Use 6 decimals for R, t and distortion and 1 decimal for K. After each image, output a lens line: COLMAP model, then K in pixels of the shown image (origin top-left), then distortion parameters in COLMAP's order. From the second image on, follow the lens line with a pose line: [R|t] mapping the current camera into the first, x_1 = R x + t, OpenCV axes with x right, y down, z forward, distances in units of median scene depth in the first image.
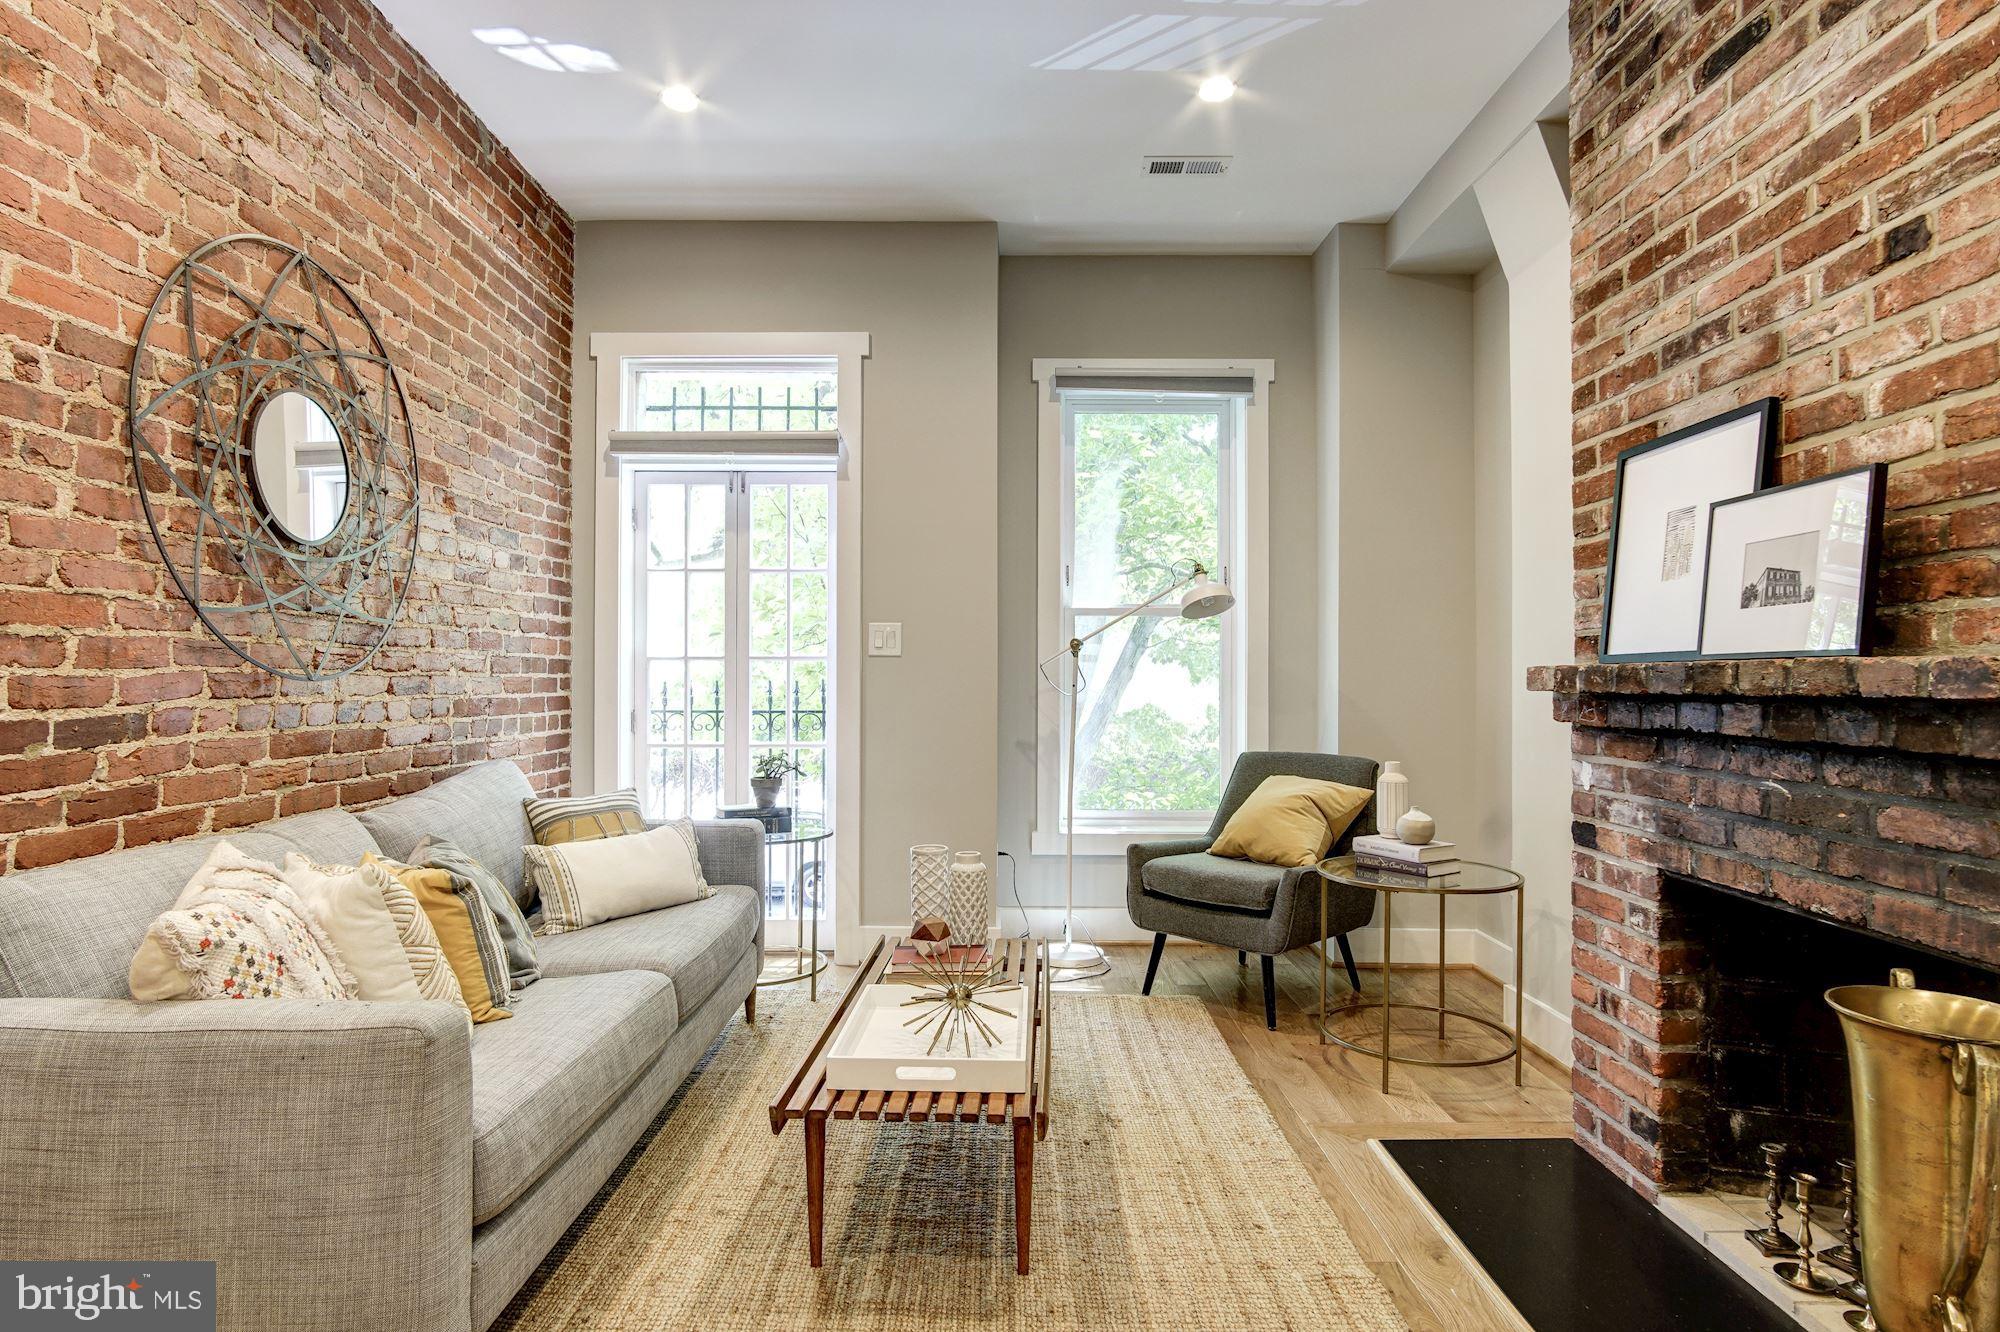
lens RADIAL K [[1075.3, 0, 1001.1], [0, 1075.3, 666.1], [0, 0, 1]] dist [-0.023759, 0.011541]
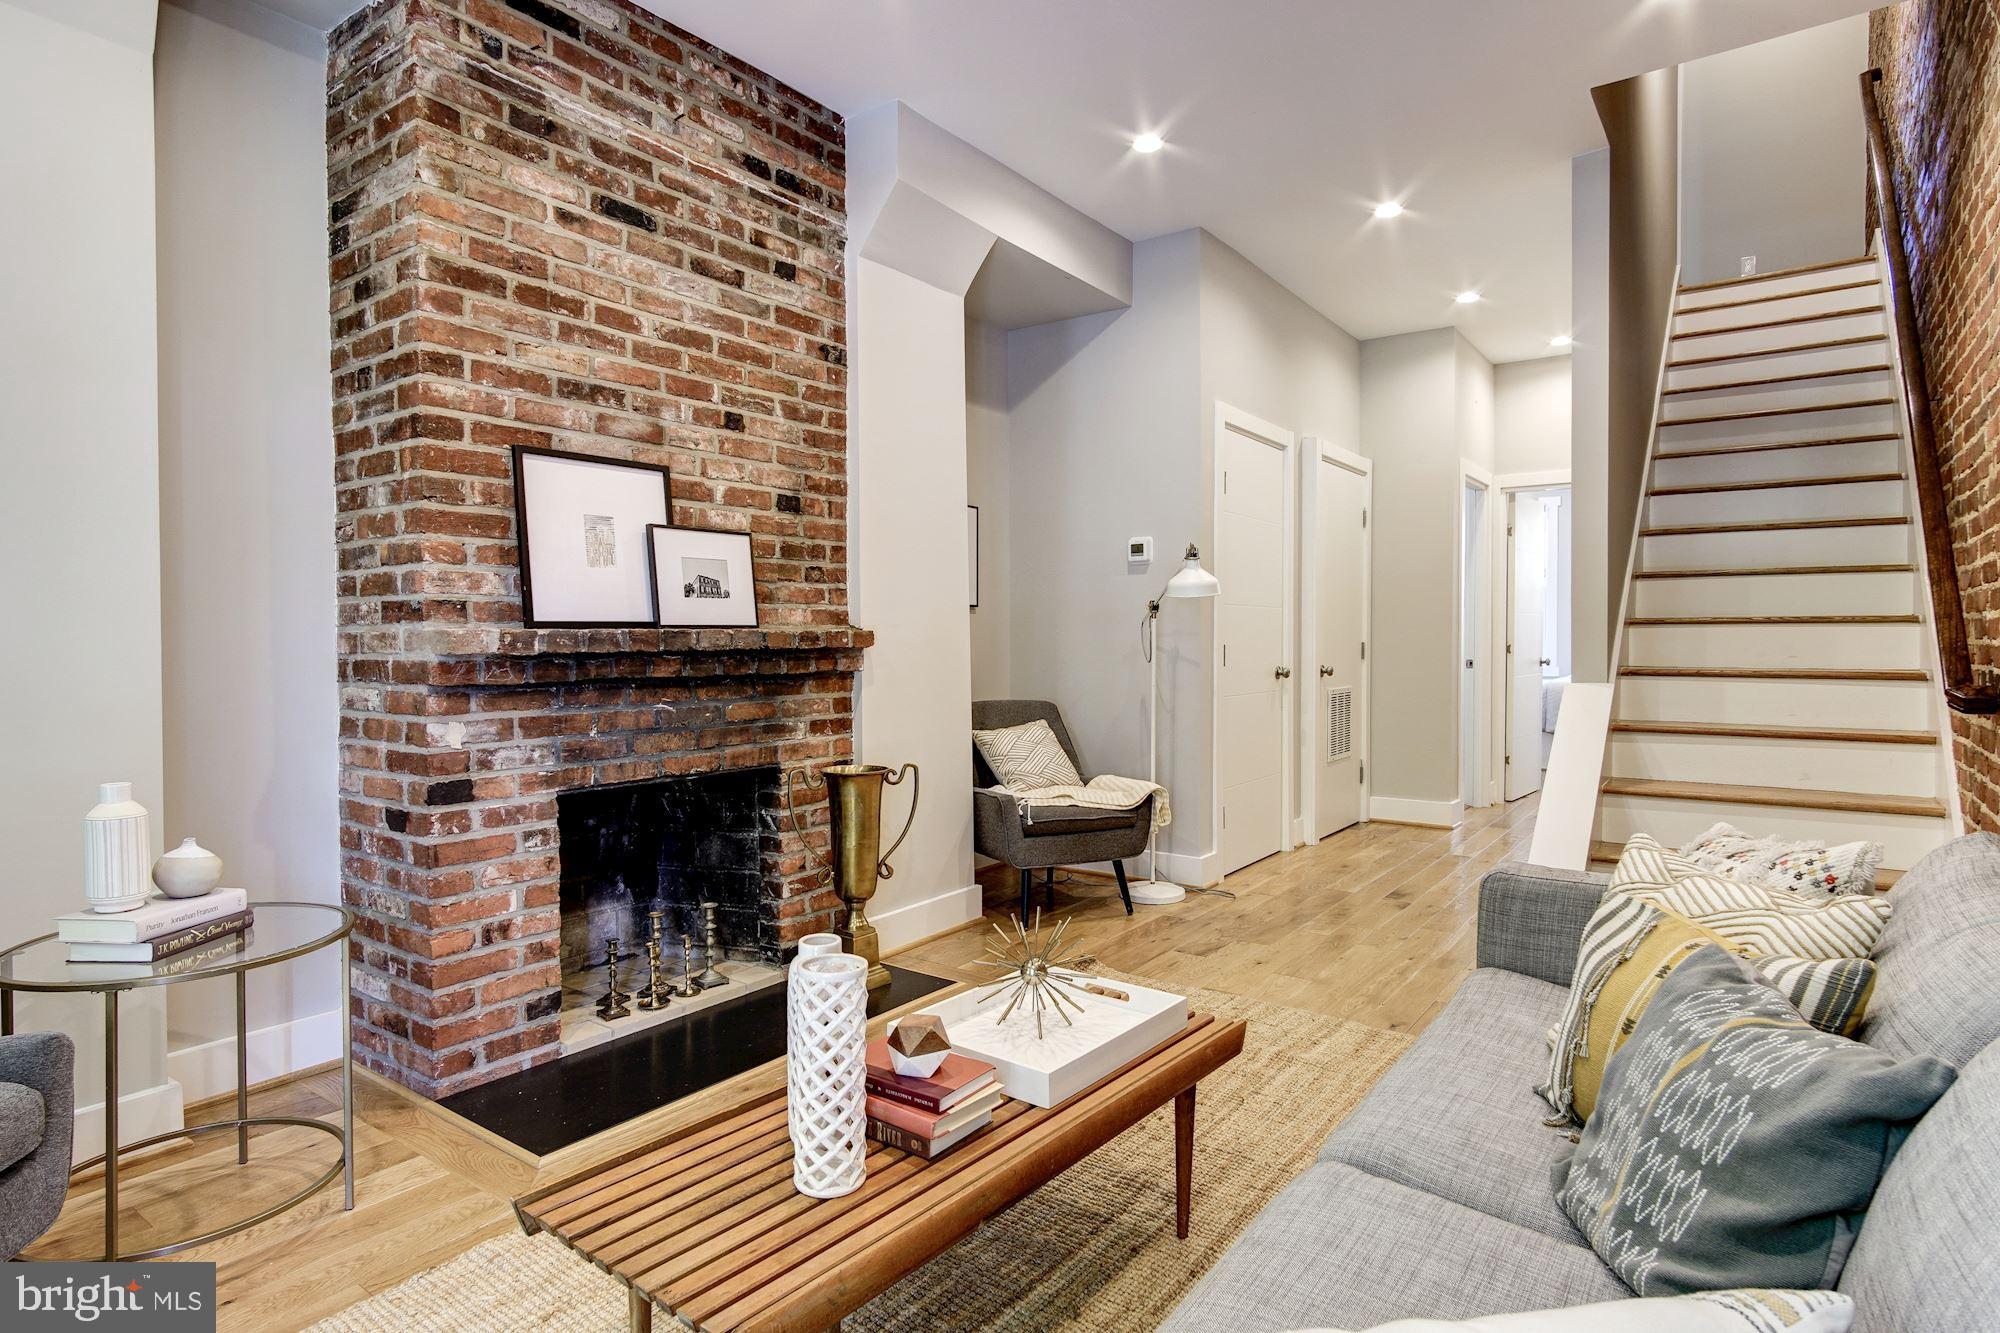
lens RADIAL K [[1075.3, 0, 999.1], [0, 1075.3, 664.2], [0, 0, 1]] dist [-0.023759, 0.011541]
pose [[-0.809207, -0.015762, 0.587312, -0.542682], [-0.006333, 0.999816, 0.018108, 0.012729], [-0.587489, 0.010934, -0.809158, 1.698114]]
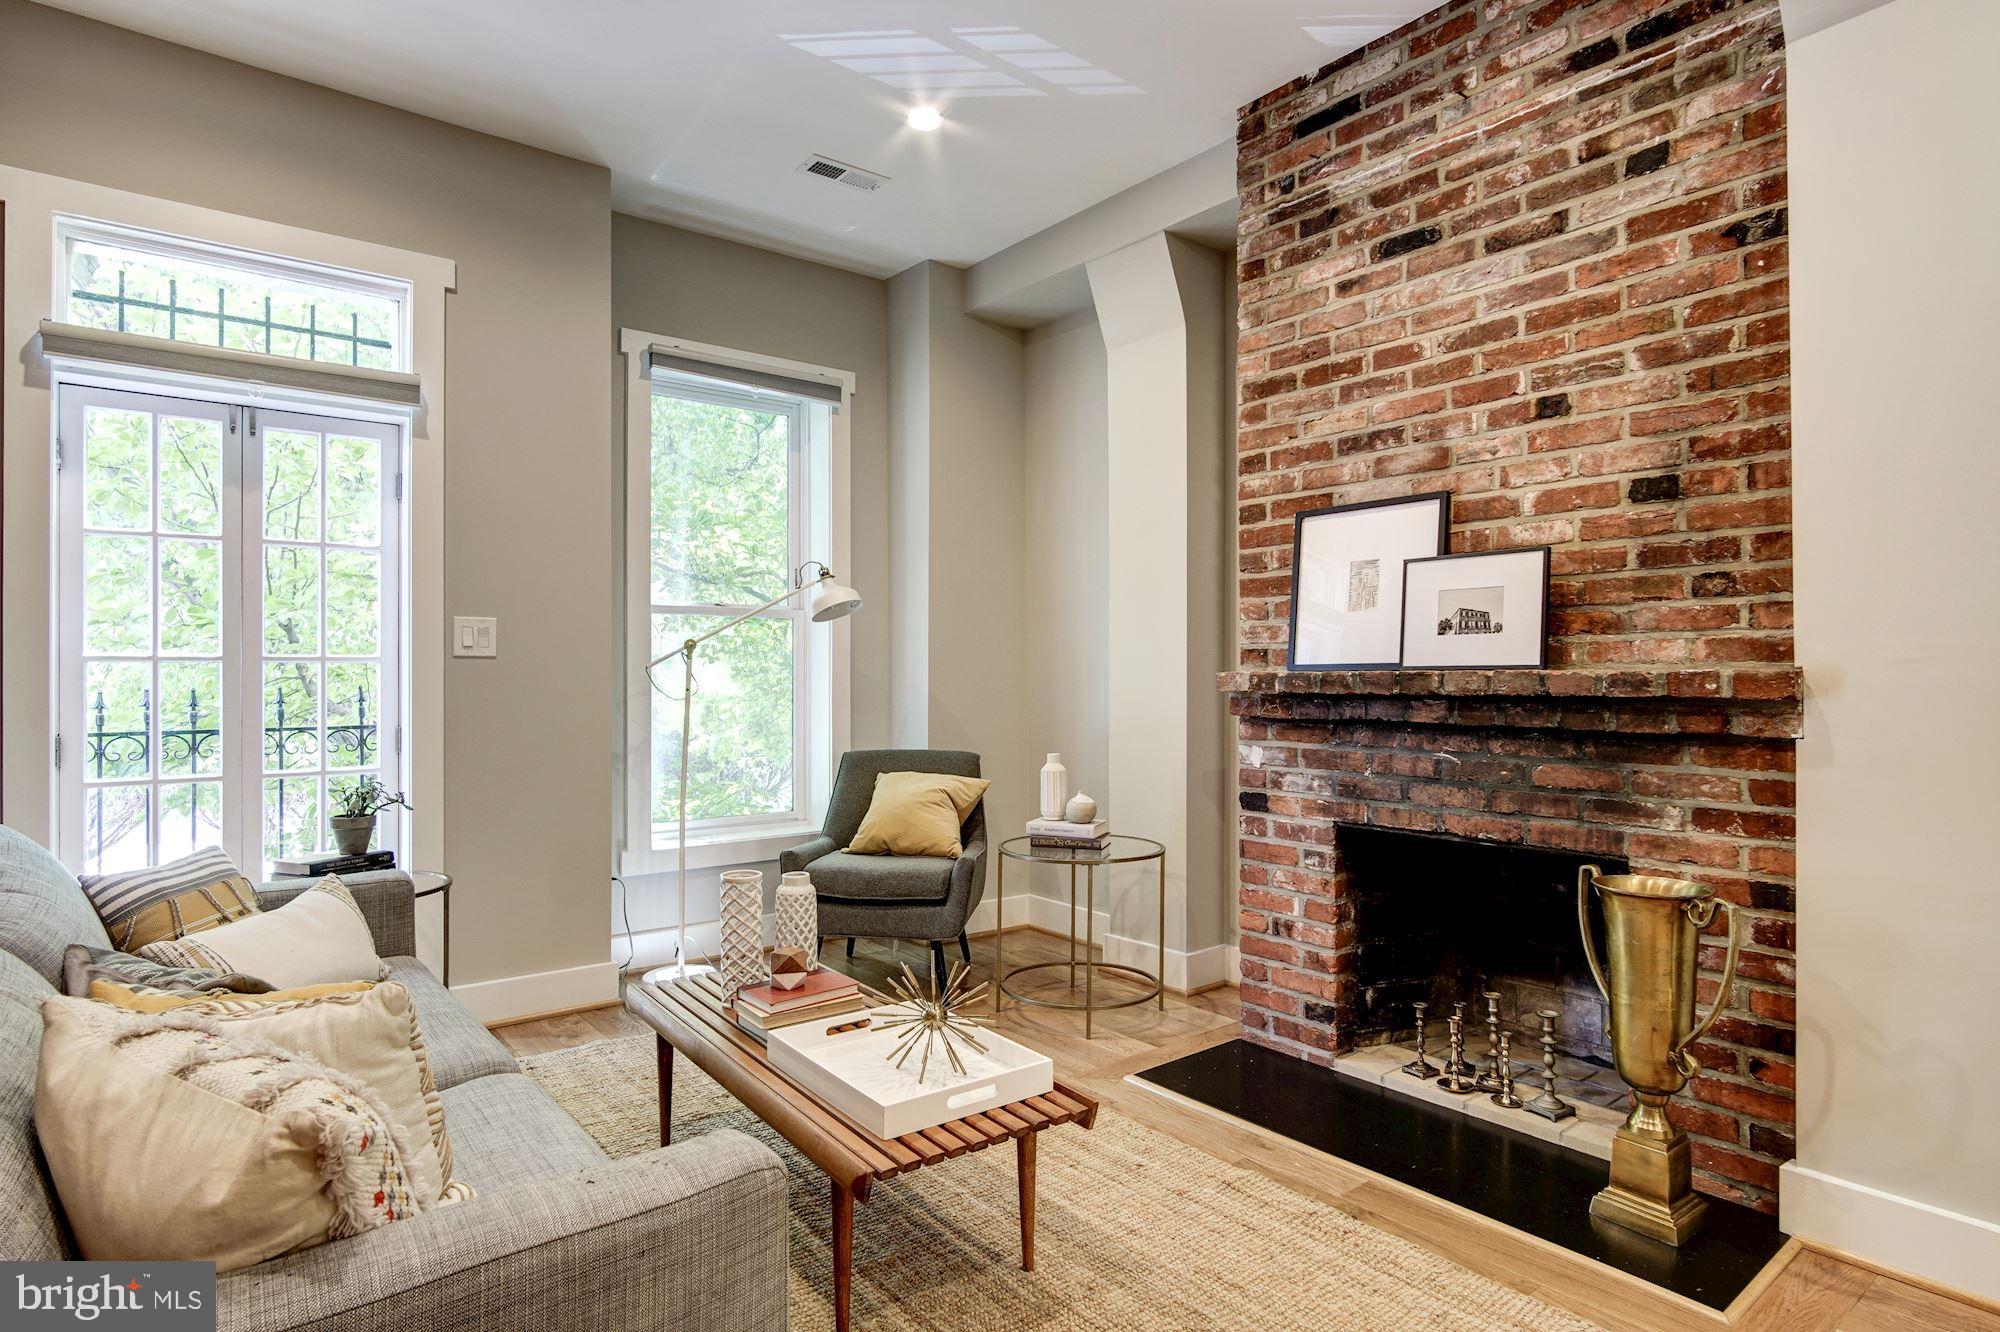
lens RADIAL K [[1075.3, 0, 1001.4], [0, 1075.3, 665.7], [0, 0, 1]] dist [-0.023759, 0.011541]
pose [[0.782605, -0.000398, 0.622519, -0.564146], [-0.002927, 0.999986, 0.004320, -0.013905], [-0.622512, -0.005203, 0.782593, 0.190551]]
